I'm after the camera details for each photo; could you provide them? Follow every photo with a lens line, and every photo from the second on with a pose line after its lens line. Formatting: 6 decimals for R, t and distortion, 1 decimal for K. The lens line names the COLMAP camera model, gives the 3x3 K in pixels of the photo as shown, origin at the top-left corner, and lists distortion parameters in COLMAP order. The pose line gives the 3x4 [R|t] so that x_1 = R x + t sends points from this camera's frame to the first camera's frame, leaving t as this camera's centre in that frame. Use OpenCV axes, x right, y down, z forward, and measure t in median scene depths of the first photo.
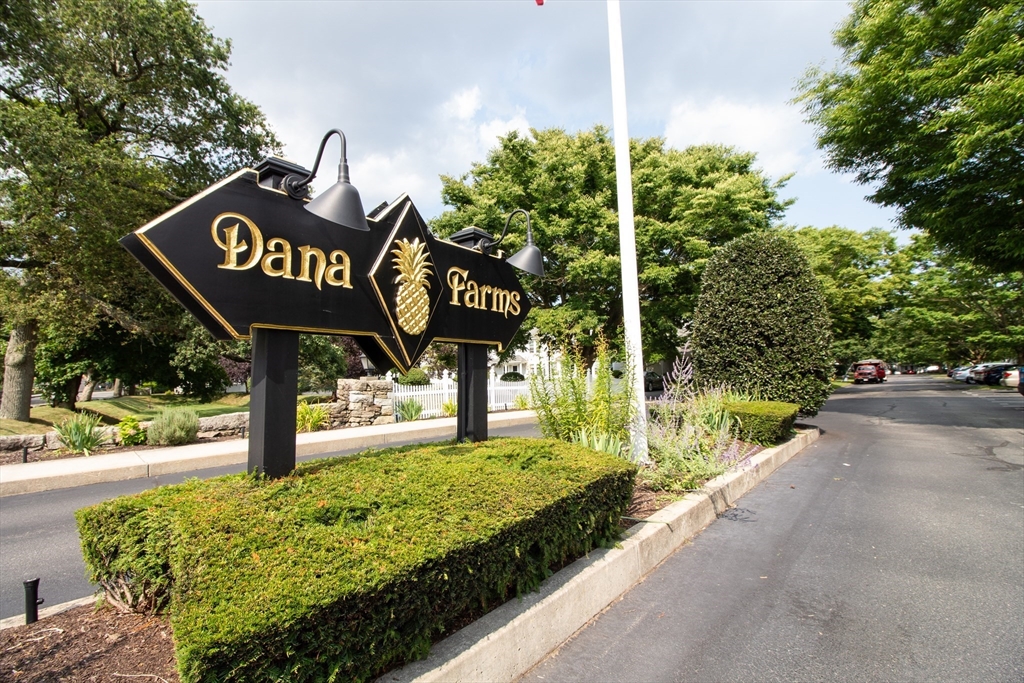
lens RADIAL K [[475.2, 0, 506.3], [0, 475.2, 338.8], [0, 0, 1]] dist [-0.004025, -0.011109]
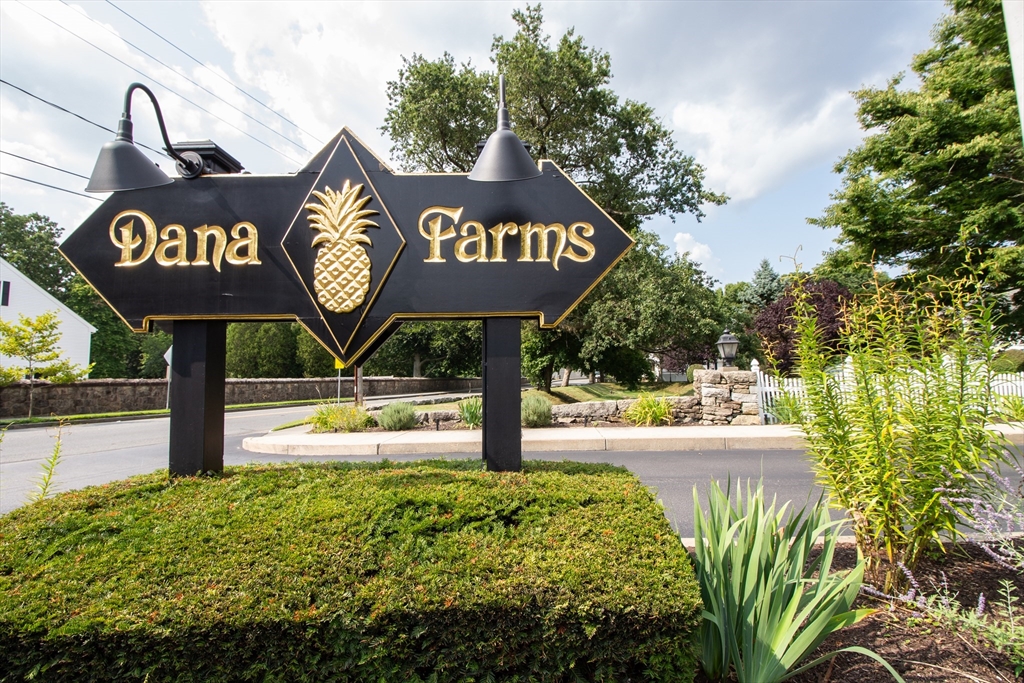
lens RADIAL K [[475.2, 0, 506.8], [0, 475.2, 343.0], [0, 0, 1]] dist [-0.004025, -0.011109]
pose [[0.620842, -0.041120, -0.782857, 0.177645], [0.064410, 0.997923, -0.001337, 0.018422], [0.781285, -0.049594, 0.622201, 0.243103]]
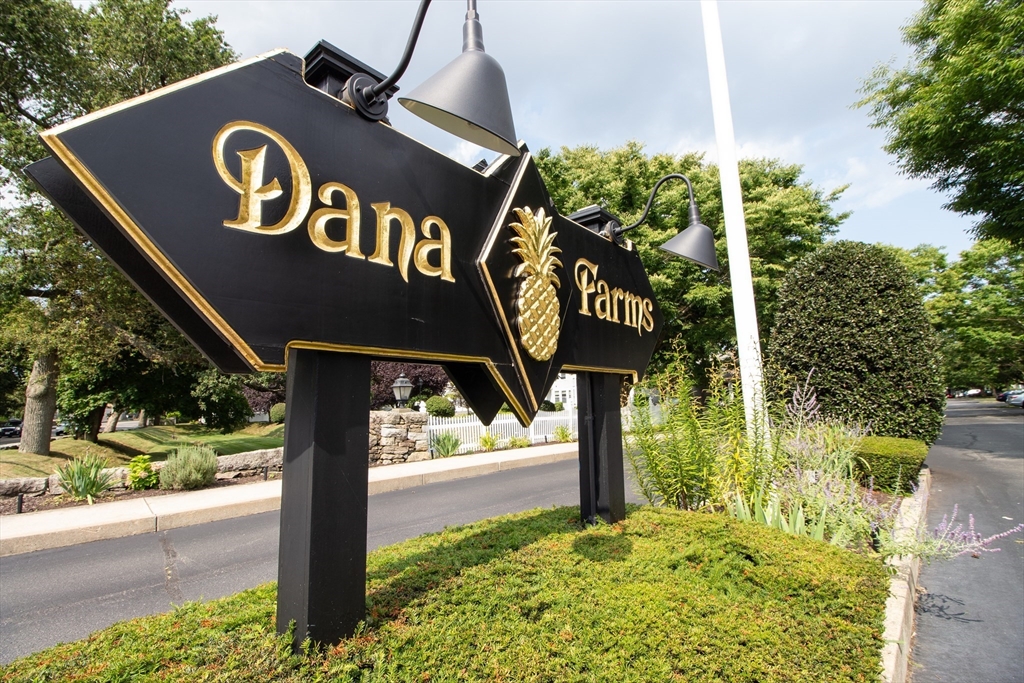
lens RADIAL K [[475.2, 0, 507.6], [0, 475.2, 342.4], [0, 0, 1]] dist [-0.004025, -0.011109]
pose [[0.999258, -0.010872, -0.036940, -0.071092], [0.009077, 0.998786, -0.048421, -0.000865], [0.037422, 0.048050, 0.998144, 0.125617]]
